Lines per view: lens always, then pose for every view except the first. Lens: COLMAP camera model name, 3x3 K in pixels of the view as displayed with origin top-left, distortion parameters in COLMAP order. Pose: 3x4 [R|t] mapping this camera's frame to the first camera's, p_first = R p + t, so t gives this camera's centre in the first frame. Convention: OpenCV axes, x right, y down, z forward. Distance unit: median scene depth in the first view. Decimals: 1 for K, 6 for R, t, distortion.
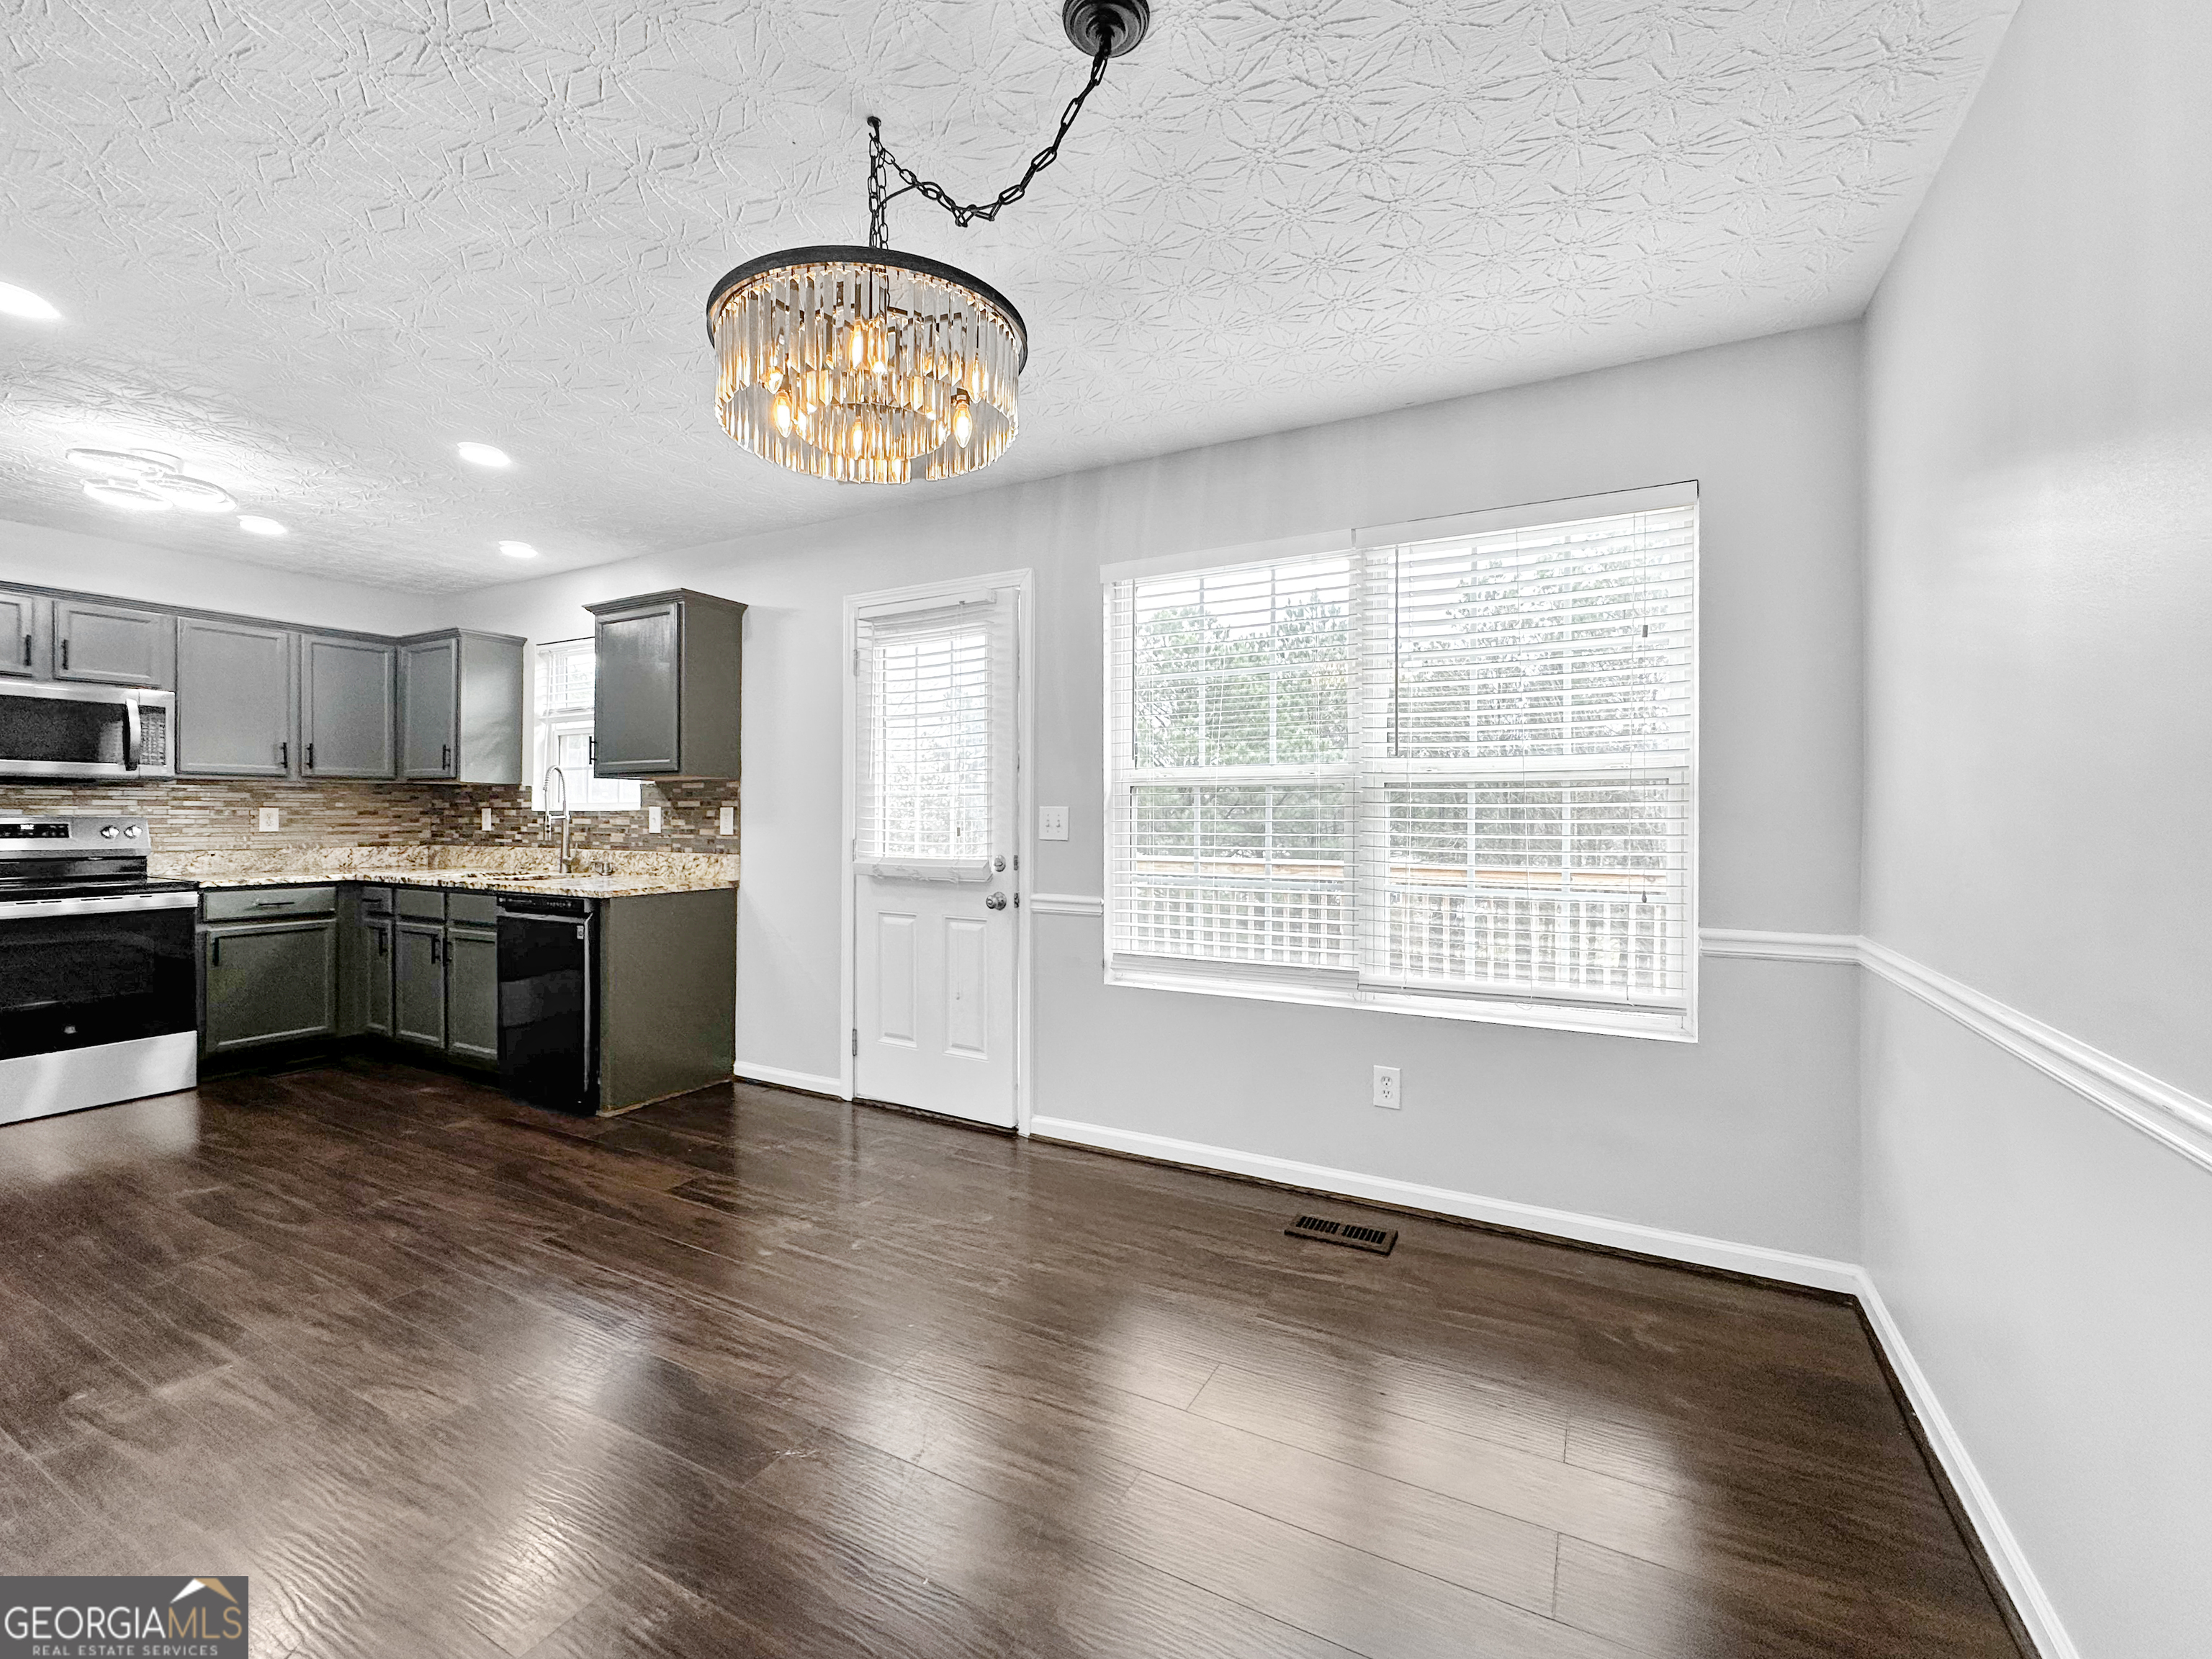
lens RADIAL K [[935.4, 0, 1106.3], [0, 935.4, 813.9], [0, 0, 1]] dist [-0.004435, 0.001187]
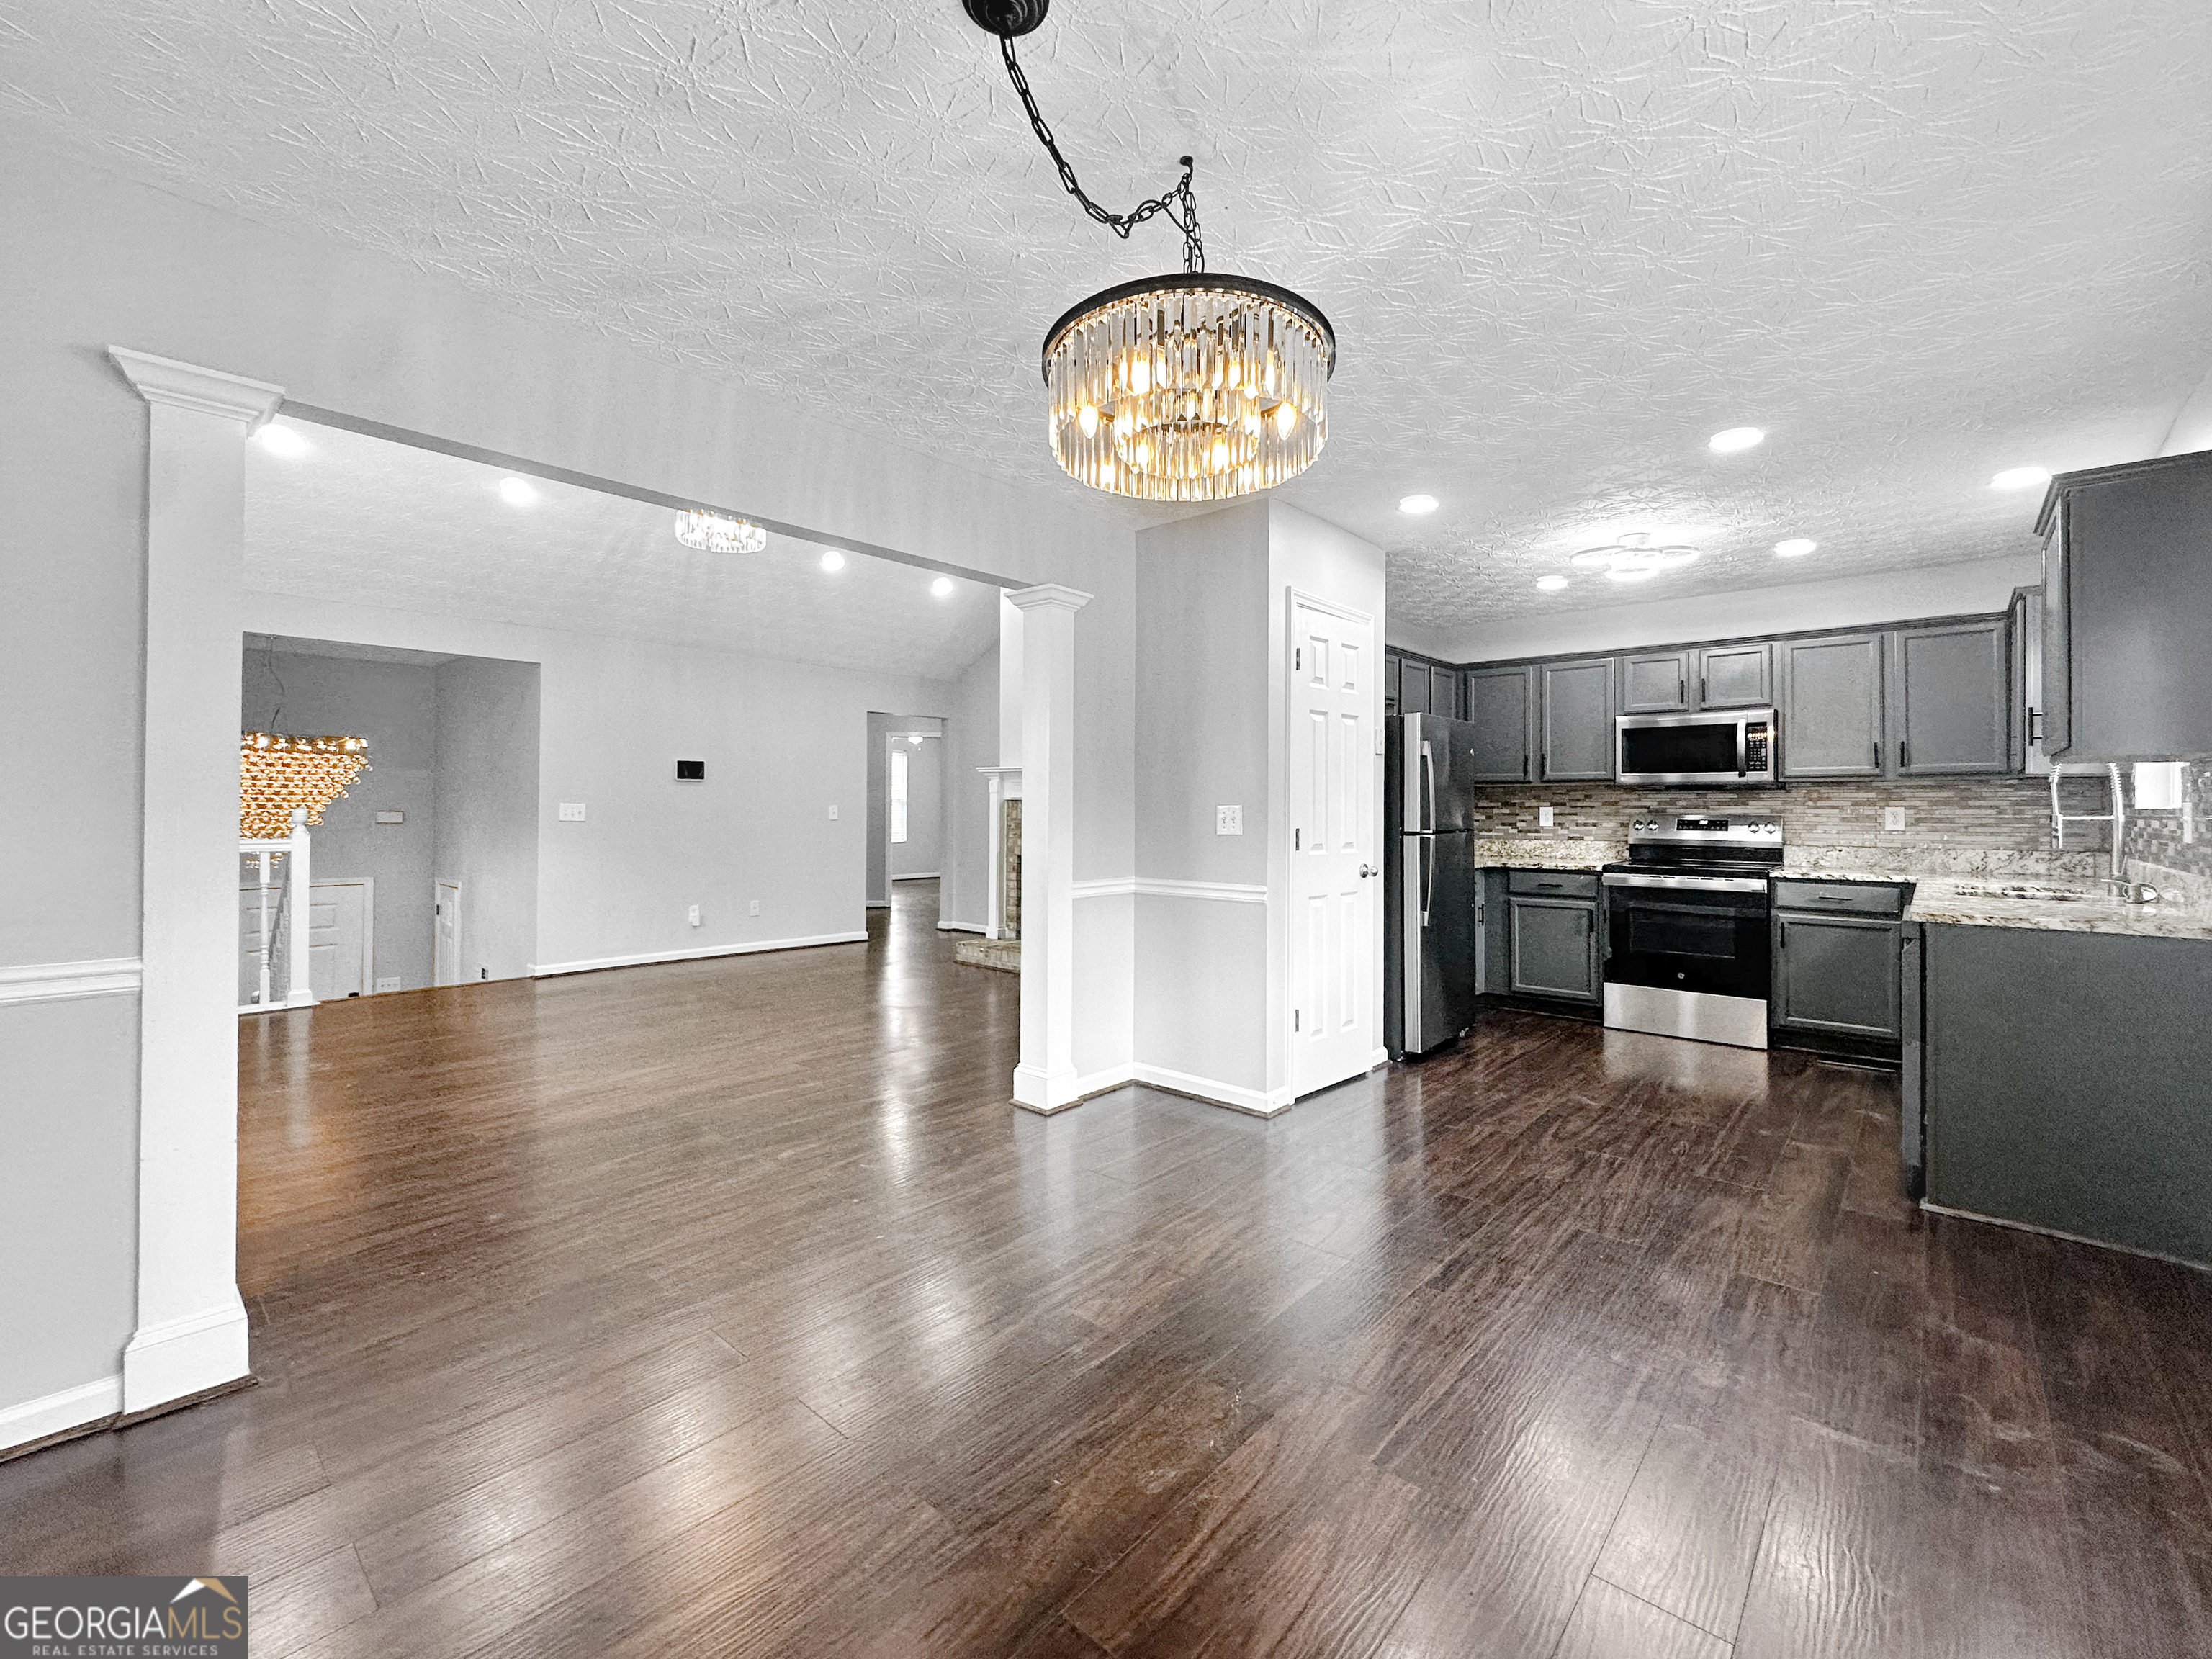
lens RADIAL K [[935.4, 0, 1125.0], [0, 935.4, 799.2], [0, 0, 1]] dist [-0.004435, 0.001187]
pose [[-0.225539, -0.013268, -0.974144, 0.315233], [-0.004366, 0.999911, -0.012608, 0.001700], [0.974224, 0.001410, -0.225577, 0.467420]]
